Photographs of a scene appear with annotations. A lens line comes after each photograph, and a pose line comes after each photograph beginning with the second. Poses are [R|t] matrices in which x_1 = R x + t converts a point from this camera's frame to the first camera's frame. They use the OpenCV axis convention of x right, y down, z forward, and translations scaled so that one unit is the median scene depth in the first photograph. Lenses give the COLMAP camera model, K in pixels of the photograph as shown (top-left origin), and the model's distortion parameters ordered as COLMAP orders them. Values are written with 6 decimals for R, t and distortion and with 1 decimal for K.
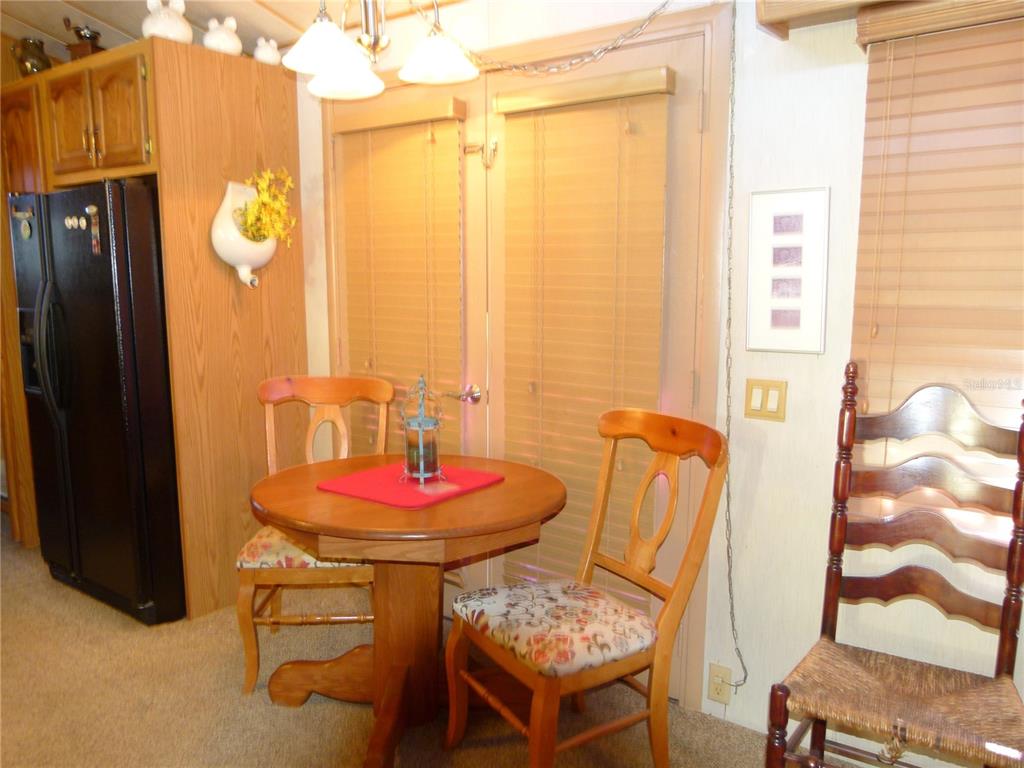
lens RADIAL K [[775.9, 0, 502.9], [0, 775.9, 403.4], [0, 0, 1]] dist [-0.042723, 0.038131]
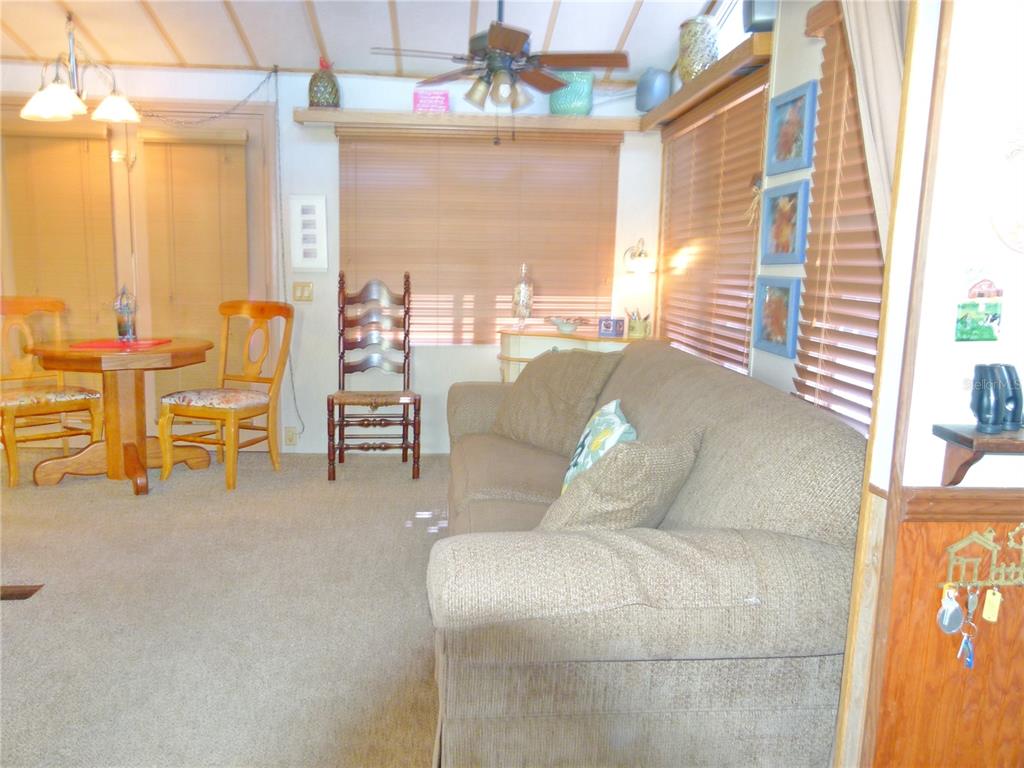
lens RADIAL K [[775.9, 0, 496.8], [0, 775.9, 374.3], [0, 0, 1]] dist [-0.042723, 0.038131]
pose [[0.779468, -0.085503, 0.620579, -0.606362], [0.071607, 0.996309, 0.047330, 0.163068], [-0.622336, 0.007546, 0.782714, -1.034780]]
